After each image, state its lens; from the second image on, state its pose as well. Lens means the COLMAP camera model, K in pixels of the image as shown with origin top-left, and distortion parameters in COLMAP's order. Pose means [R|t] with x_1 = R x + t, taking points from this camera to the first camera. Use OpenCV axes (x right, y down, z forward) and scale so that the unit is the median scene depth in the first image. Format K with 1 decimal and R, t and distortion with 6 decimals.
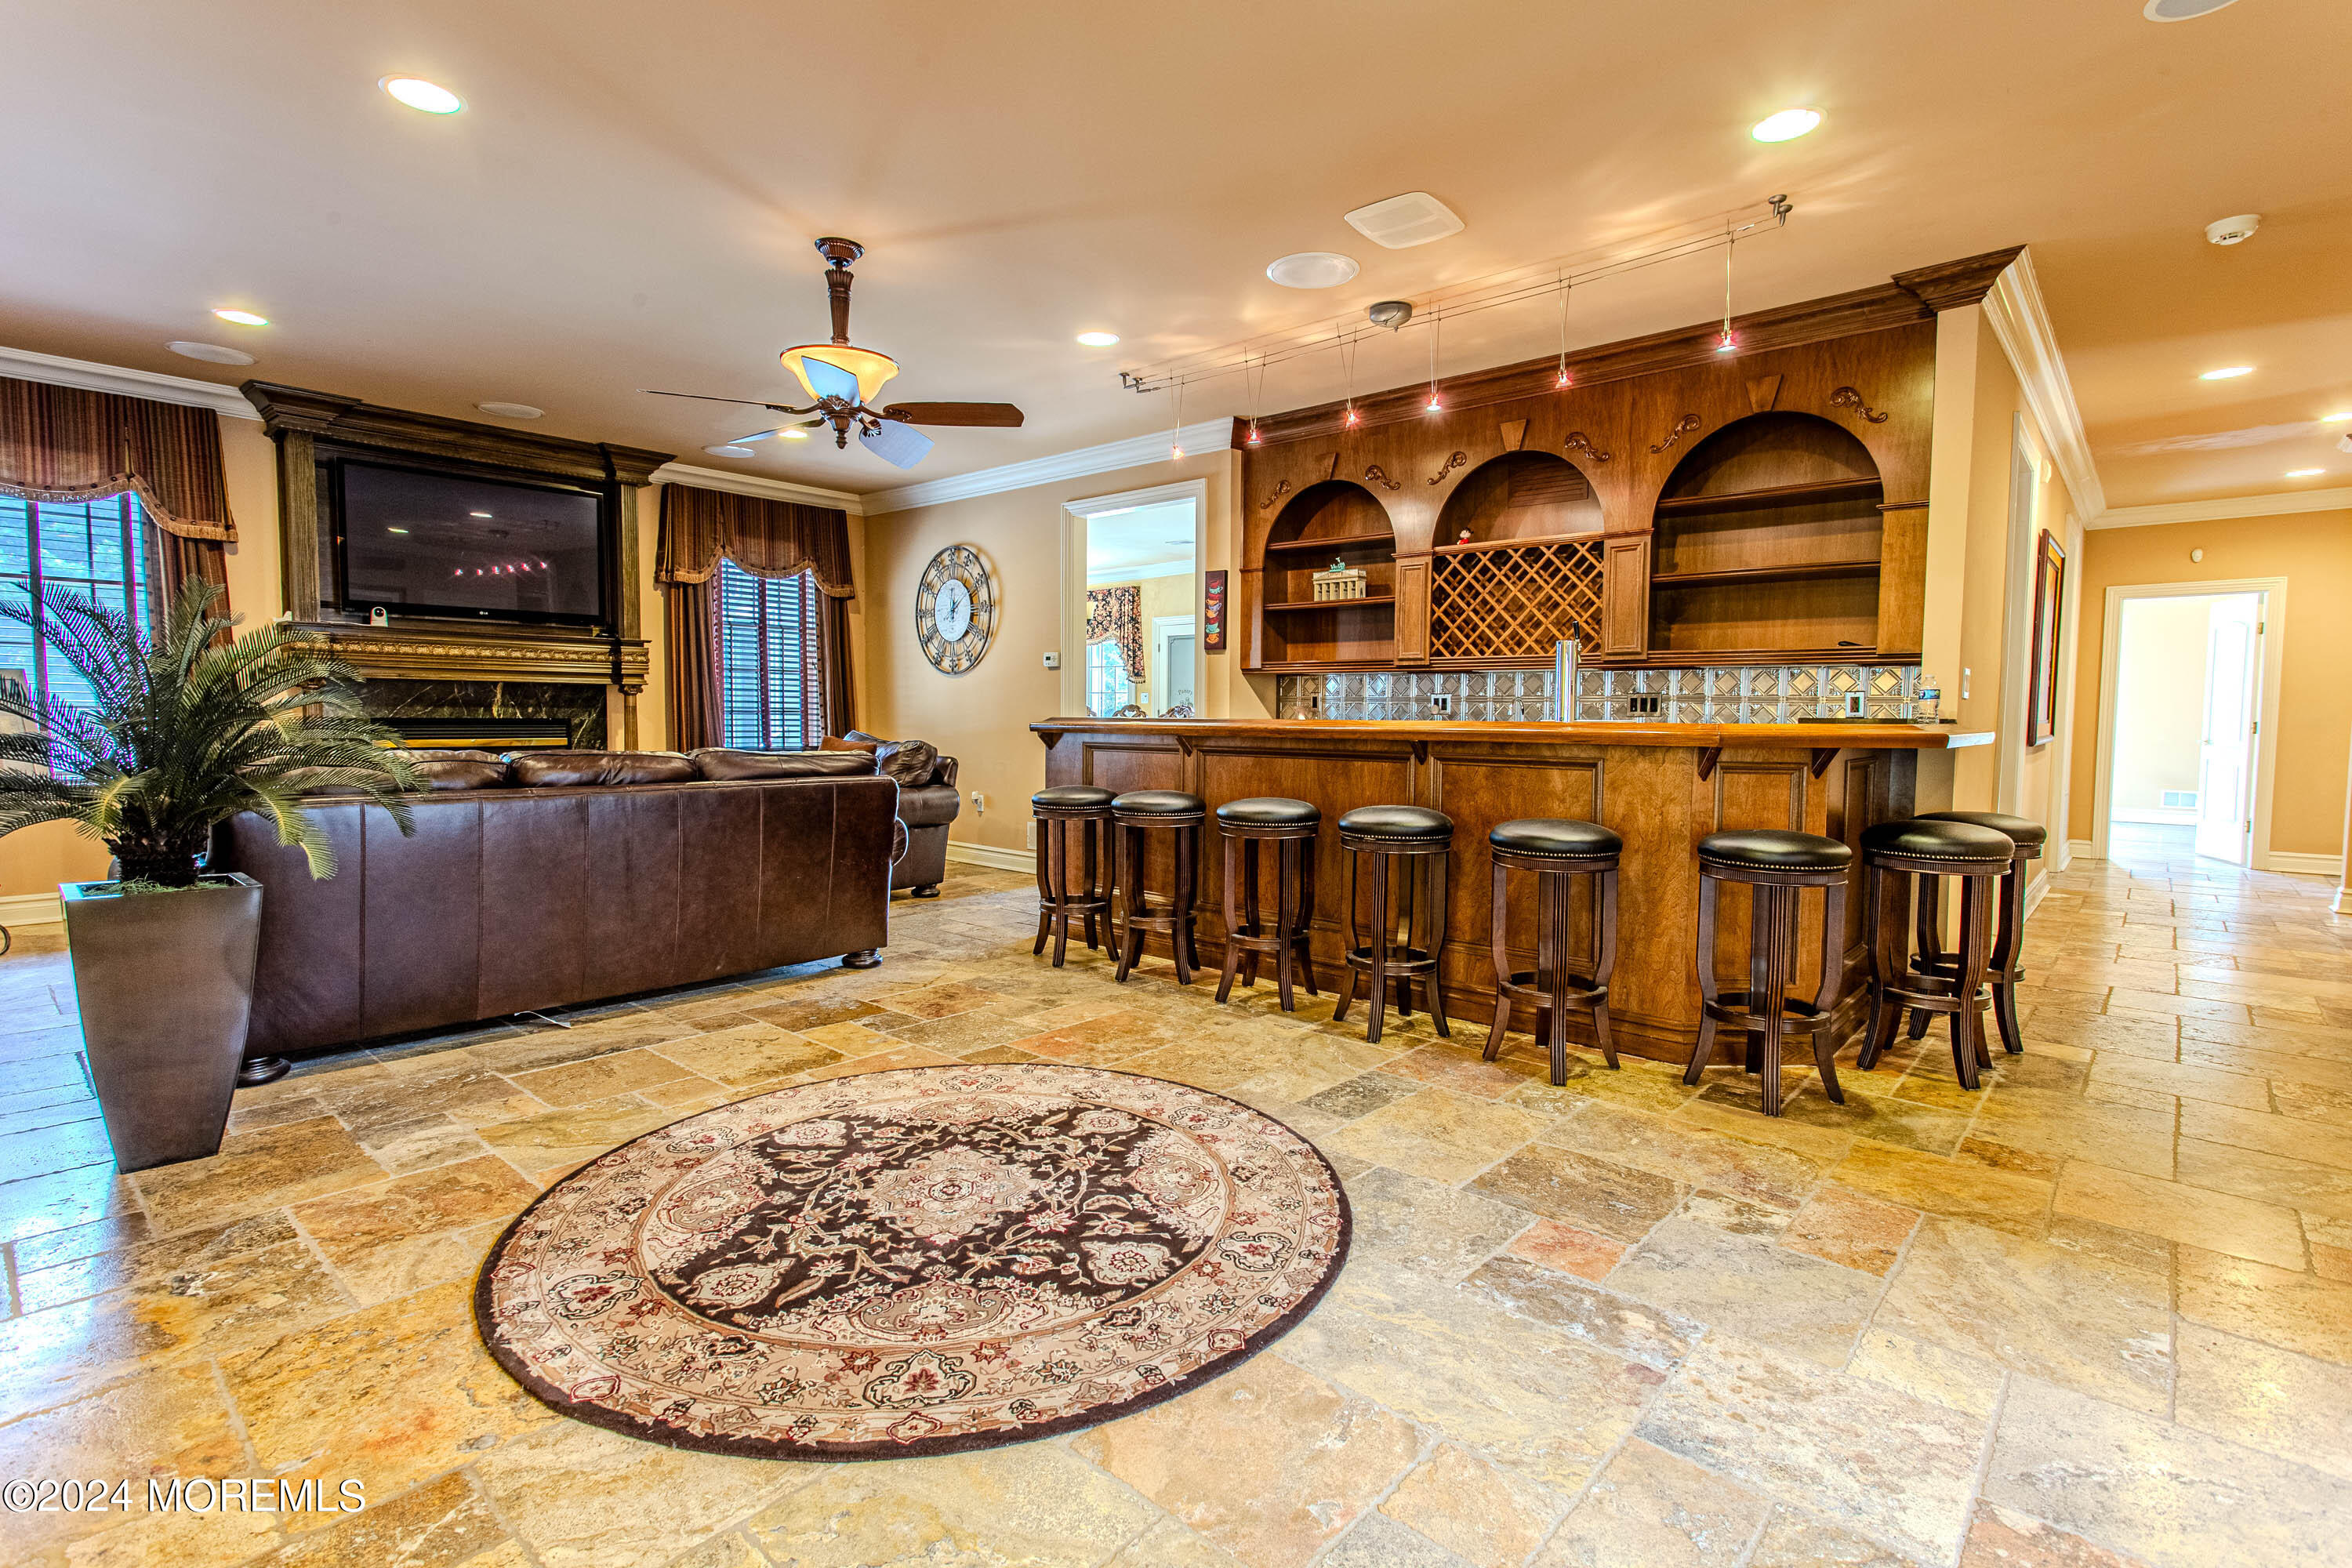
lens RADIAL K [[1115.6, 0, 1171.6], [0, 1115.6, 774.0], [0, 0, 1]] dist [0.005504, 0.001512]
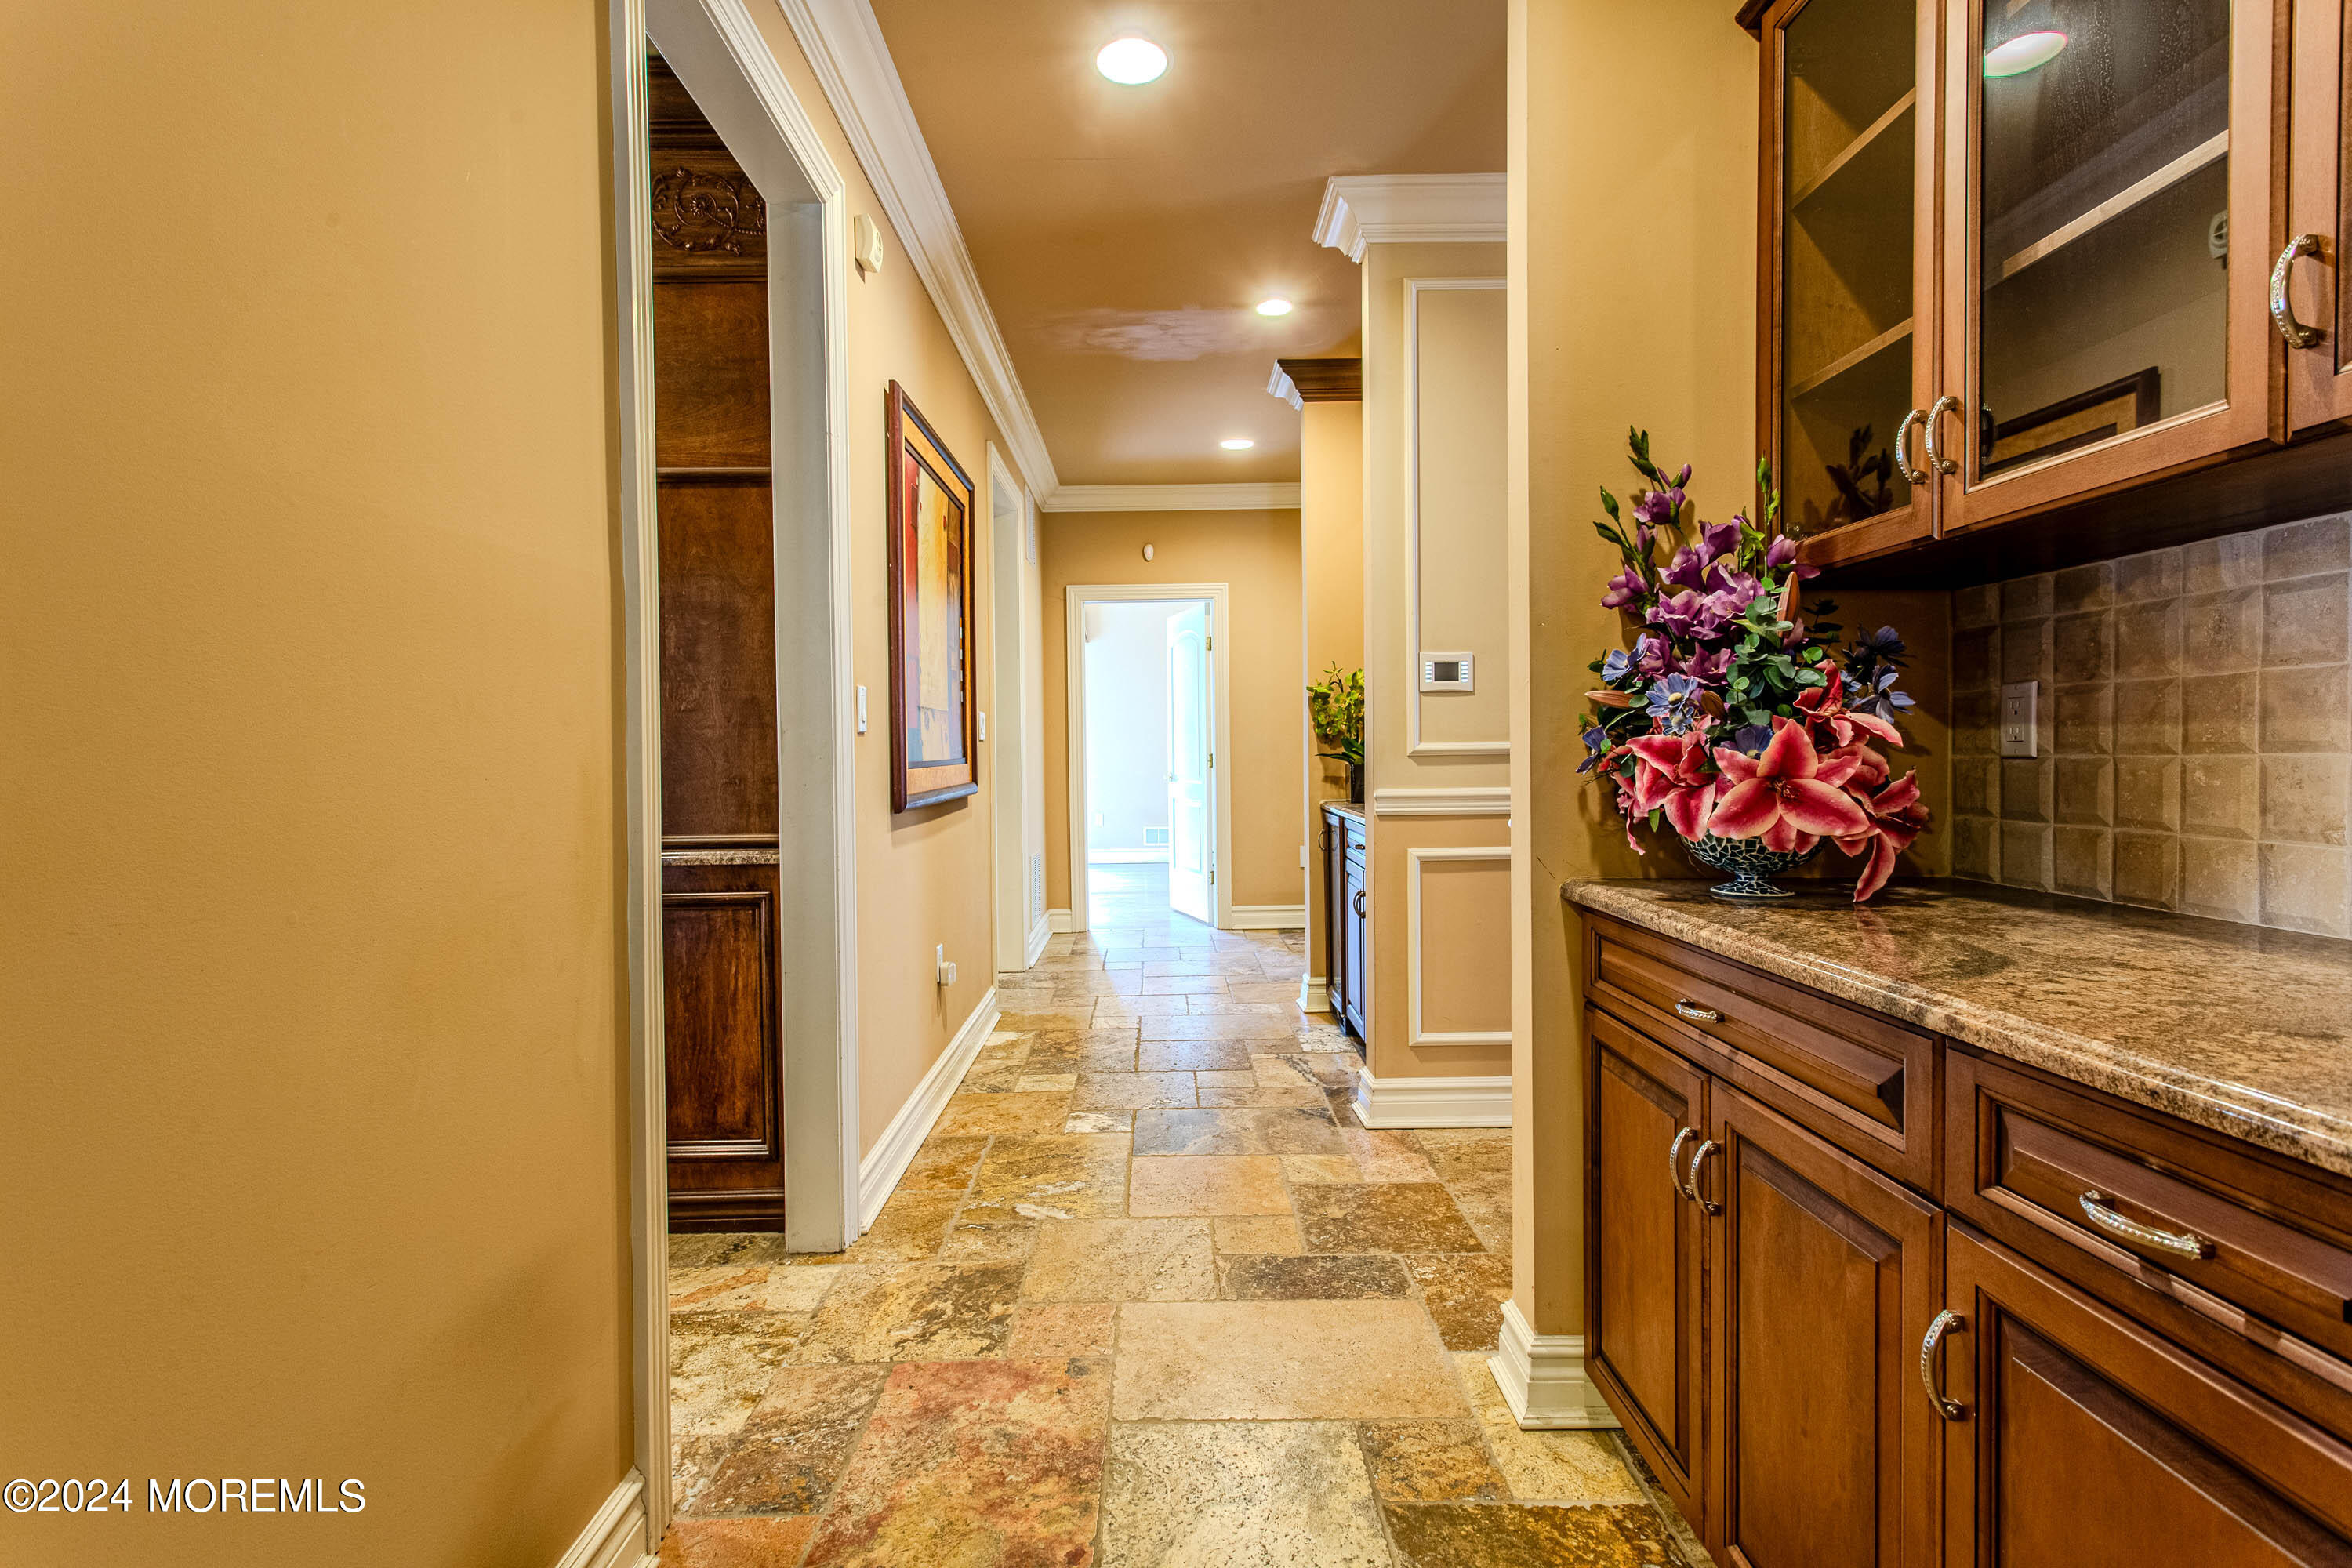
lens RADIAL K [[1101.3, 0, 1176.0], [0, 1101.3, 784.0], [0, 0, 1]] dist [0.000820, 0.000917]
pose [[0.739879, -0.038005, 0.671666, 1.053556], [0.056278, 0.998400, -0.005500, -0.056833], [-0.670382, 0.041869, 0.740834, 1.097703]]
